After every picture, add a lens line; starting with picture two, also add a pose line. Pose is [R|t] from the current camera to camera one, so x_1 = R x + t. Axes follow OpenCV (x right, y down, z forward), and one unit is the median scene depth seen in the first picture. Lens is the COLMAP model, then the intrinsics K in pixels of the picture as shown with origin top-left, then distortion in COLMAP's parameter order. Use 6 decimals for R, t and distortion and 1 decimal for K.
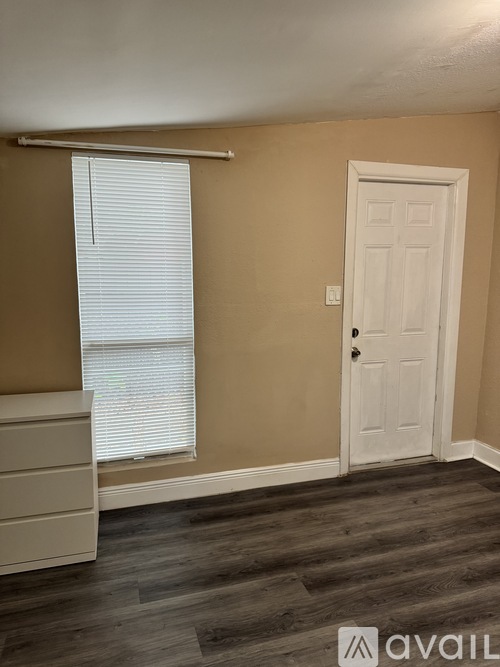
lens RADIAL K [[467.8, 0, 250.0], [0, 467.8, 333.5], [0, 0, 1]] dist [-0.000922, -0.006971]
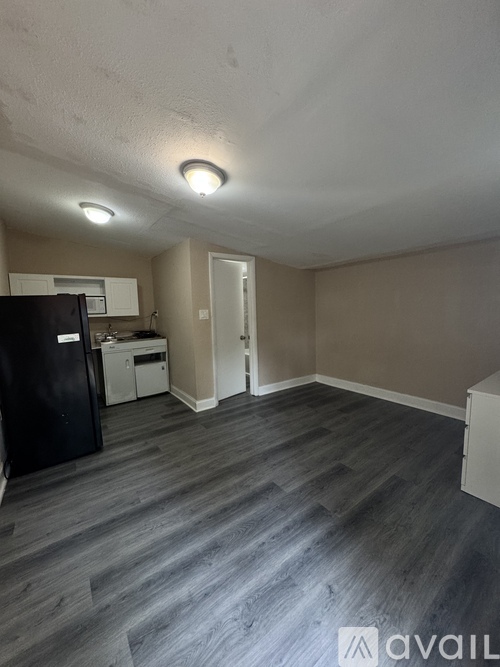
lens RADIAL K [[263.1, 0, 250.0], [0, 263.1, 333.5], [0, 0, 1]] dist [-0.011161, 0.000207]
pose [[-0.943950, 0.056851, -0.325157, 0.418371], [-0.017082, 0.975324, 0.220119, -0.128120], [0.329647, 0.213335, -0.919685, 1.125991]]
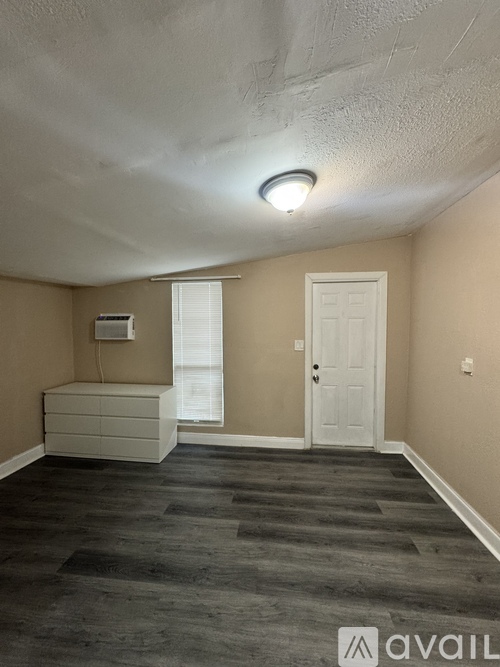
lens RADIAL K [[263.1, 0, 250.0], [0, 263.1, 333.5], [0, 0, 1]] dist [-0.011161, 0.000207]
pose [[0.916204, 0.011459, -0.400549, 0.435999], [-0.048784, 0.995345, -0.083112, -0.035736], [0.397732, 0.095688, 0.912498, -0.015144]]
